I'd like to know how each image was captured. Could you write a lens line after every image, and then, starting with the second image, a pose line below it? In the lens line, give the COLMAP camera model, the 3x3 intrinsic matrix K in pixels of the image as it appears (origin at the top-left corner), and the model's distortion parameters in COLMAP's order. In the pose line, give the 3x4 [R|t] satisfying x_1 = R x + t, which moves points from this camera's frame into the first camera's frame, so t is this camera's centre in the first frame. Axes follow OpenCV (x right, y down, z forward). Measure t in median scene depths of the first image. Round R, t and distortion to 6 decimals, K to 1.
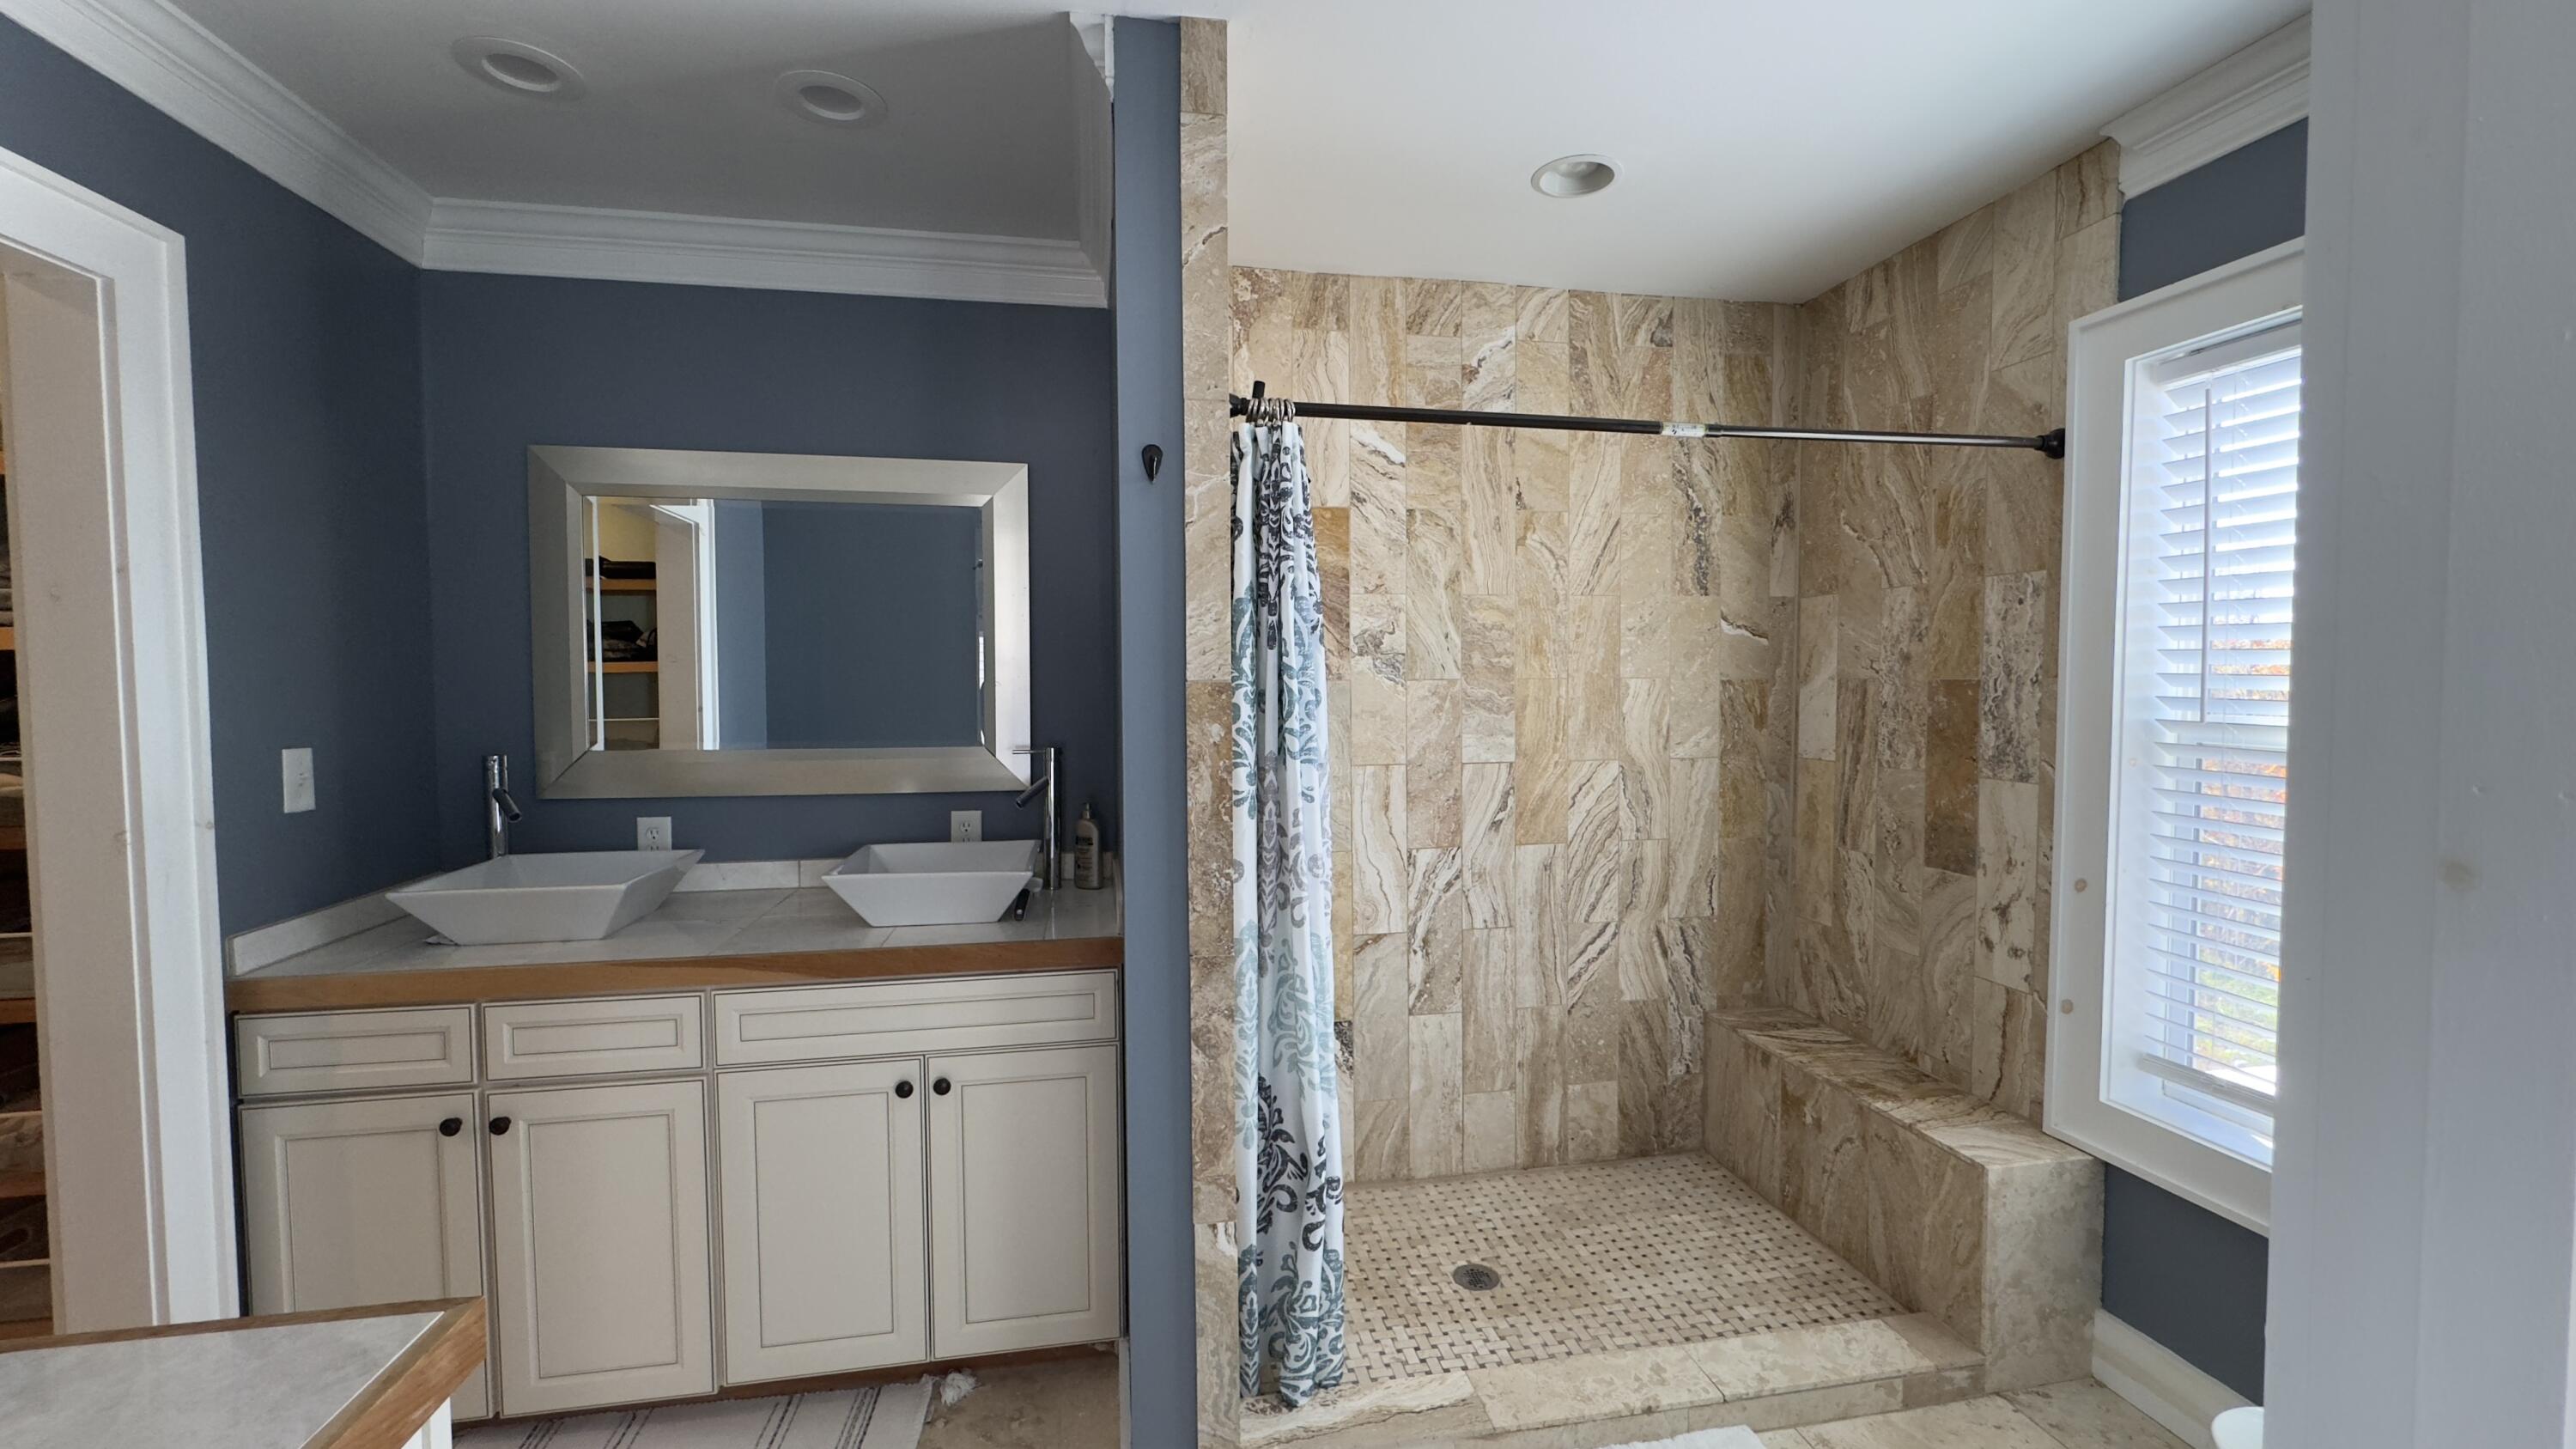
lens RADIAL K [[1020.8, 0, 1287.3], [0, 1020.8, 724.5], [0, 0, 1]] dist [-0.000006, -0.000030]
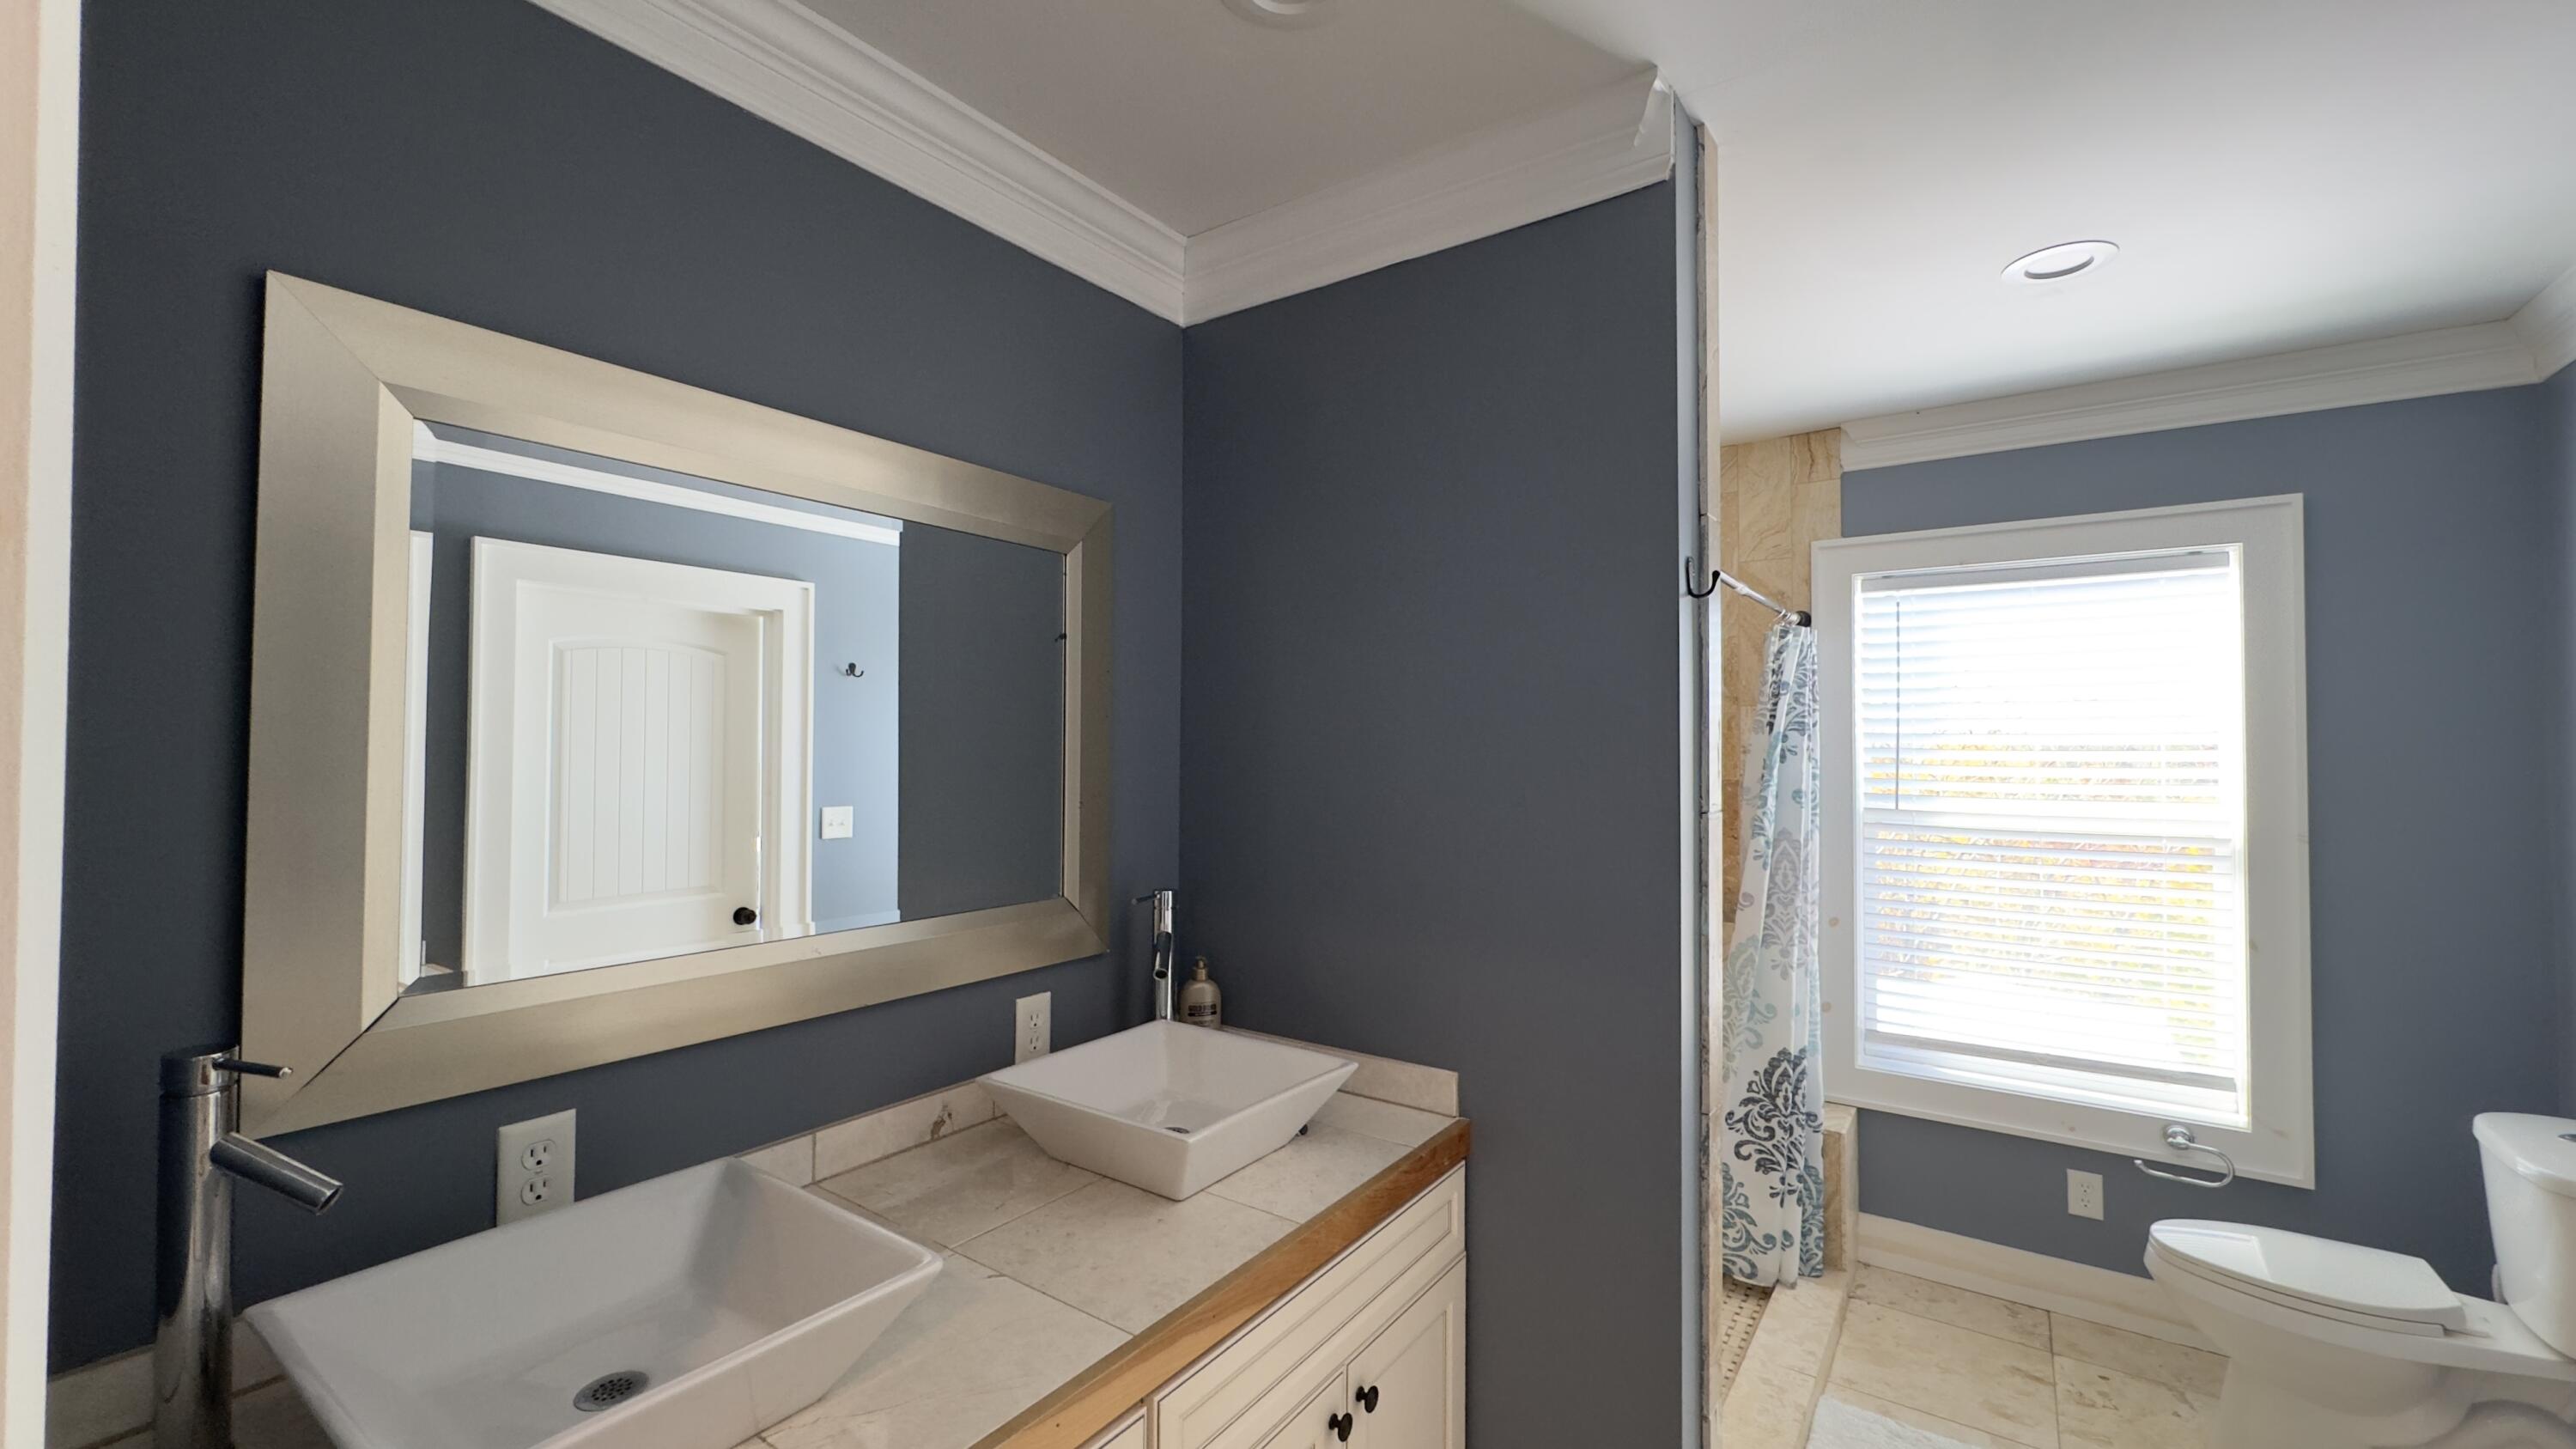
lens RADIAL K [[1020.8, 0, 1288.8], [0, 1020.8, 728.7], [0, 0, 1]] dist [-0.000006, -0.000030]
pose [[0.716503, 0.017712, 0.697359, -0.824651], [0.021995, 0.998607, -0.047962, -0.068014], [-0.697237, 0.049703, 0.715116, 0.486646]]
